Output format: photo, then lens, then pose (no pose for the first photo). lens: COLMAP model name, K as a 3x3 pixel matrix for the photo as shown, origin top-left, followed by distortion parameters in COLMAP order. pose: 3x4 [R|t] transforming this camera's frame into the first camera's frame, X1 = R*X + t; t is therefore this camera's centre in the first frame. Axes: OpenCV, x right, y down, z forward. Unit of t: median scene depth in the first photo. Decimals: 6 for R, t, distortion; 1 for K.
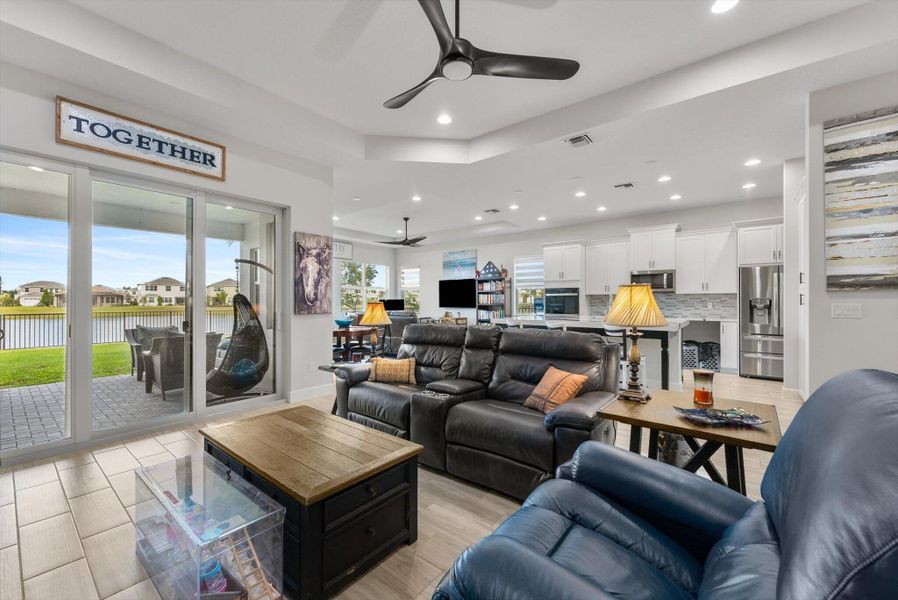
lens RADIAL K [[359.2, 0, 449.0], [0, 359.2, 300.0], [0, 0, 1]] dist [-0.001623, -0.000012]
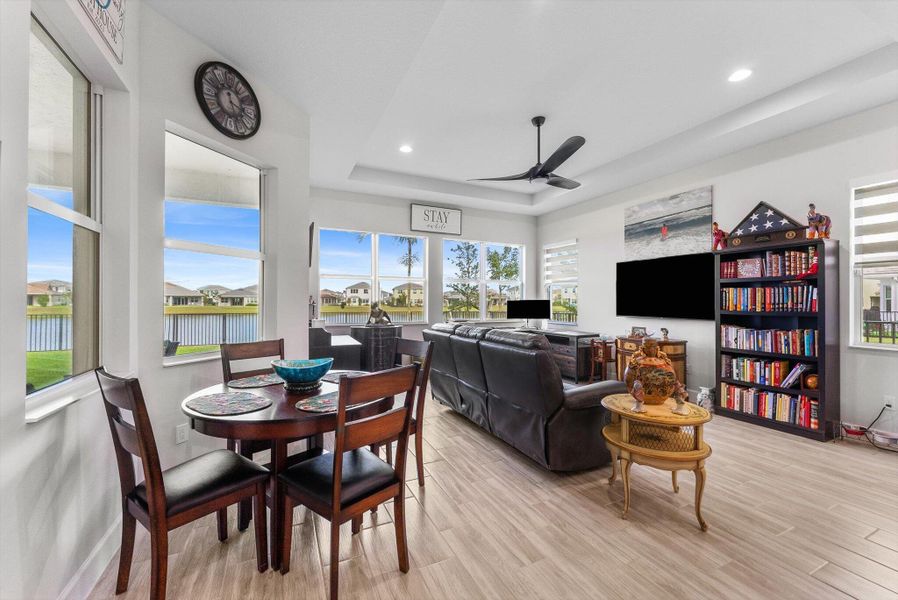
lens RADIAL K [[359.2, 0, 449.0], [0, 359.2, 300.0], [0, 0, 1]] dist [-0.001623, -0.000012]
pose [[0.898780, 0.000509, -0.438399, -0.024455], [-0.001888, 0.999995, -0.002709, 0.000148], [0.438395, 0.003263, 0.898776, 0.580987]]
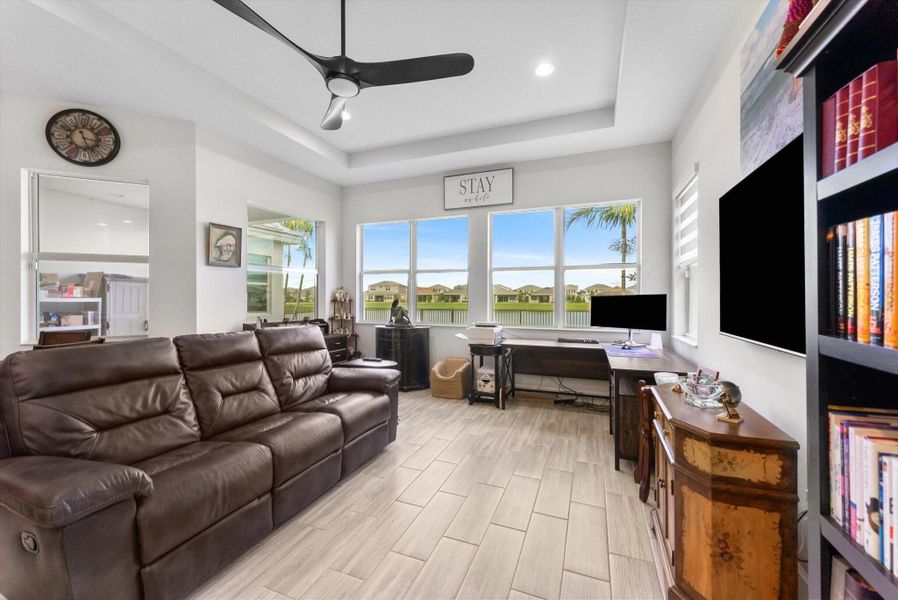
lens RADIAL K [[359.2, 0, 449.0], [0, 359.2, 300.0], [0, 0, 1]] dist [-0.001623, -0.000012]
pose [[0.293055, 0.003777, -0.956088, 0.163344], [0.001594, 0.999989, 0.004439, 0.001746], [0.956094, -0.002825, 0.293046, 1.062806]]
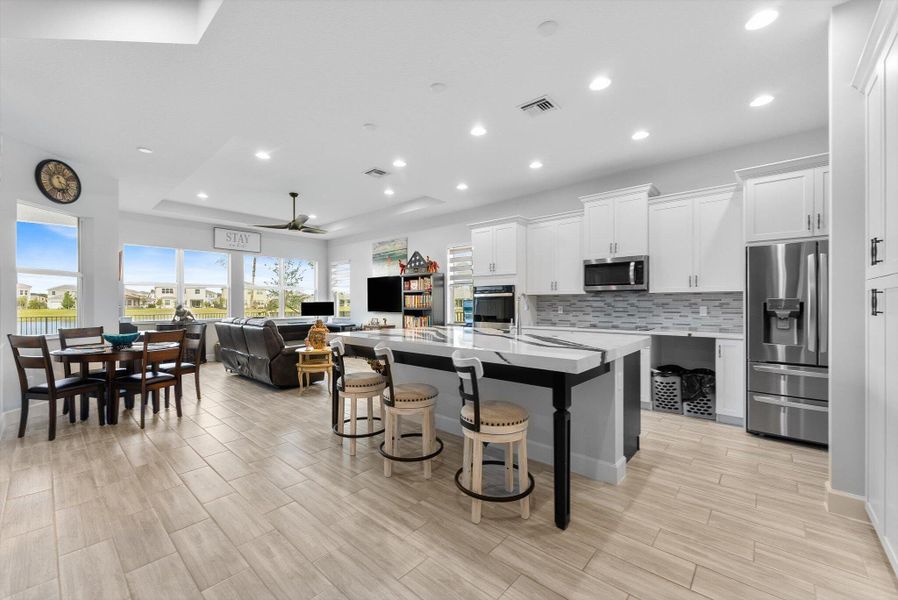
lens RADIAL K [[359.7, 0, 448.4], [0, 359.7, 302.4], [0, 0, 1]] dist [0.003482, -0.000052]
pose [[0.998727, -0.002524, -0.050369, 0.255494], [0.002600, 0.999996, 0.001444, -0.001728], [0.050365, -0.001573, 0.998730, 0.281155]]
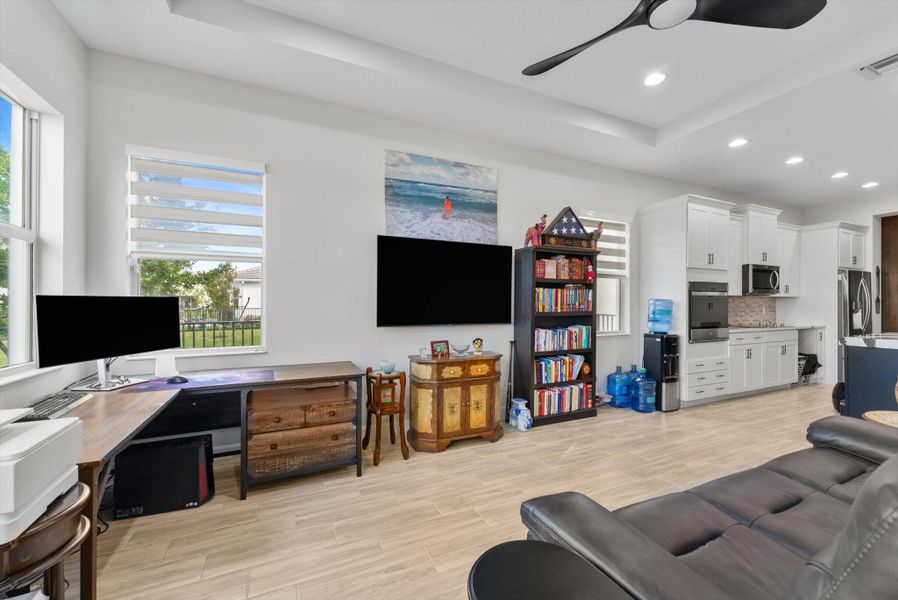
lens RADIAL K [[360.8, 0, 445.1], [0, 360.8, 297.8], [0, 0, 1]] dist [-0.000128, -0.000069]
pose [[0.449388, 0.005629, 0.893319, -0.364694], [-0.008346, 0.999963, -0.002103, -0.003584], [-0.893298, -0.006510, 0.449419, 1.088442]]
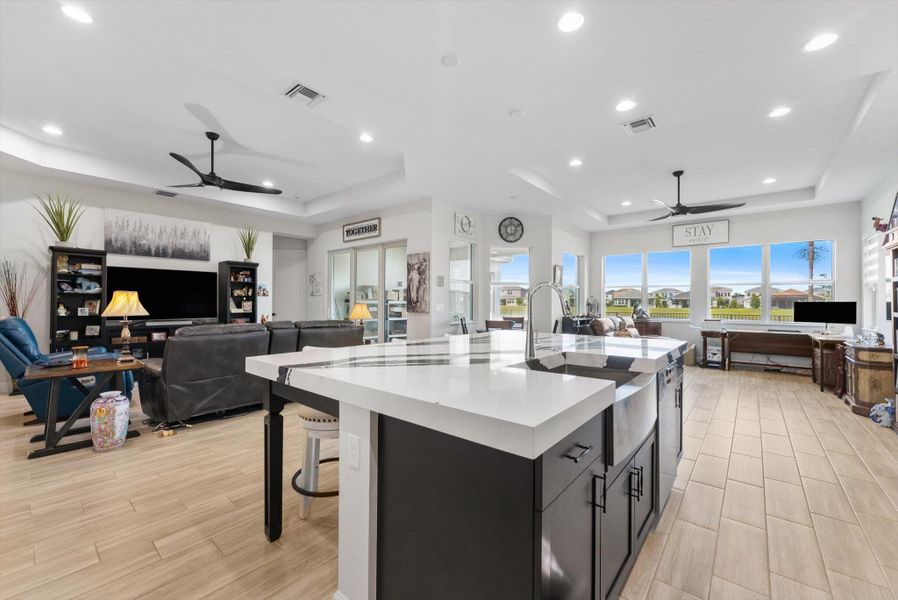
lens RADIAL K [[359.2, 0, 449.0], [0, 359.2, 300.0], [0, 0, 1]] dist [-0.001623, -0.000012]
pose [[-0.024213, -0.005893, -0.999689, 0.552824], [-0.003063, 0.999978, -0.005821, 0.000185], [0.999702, 0.002921, -0.024230, 0.654093]]
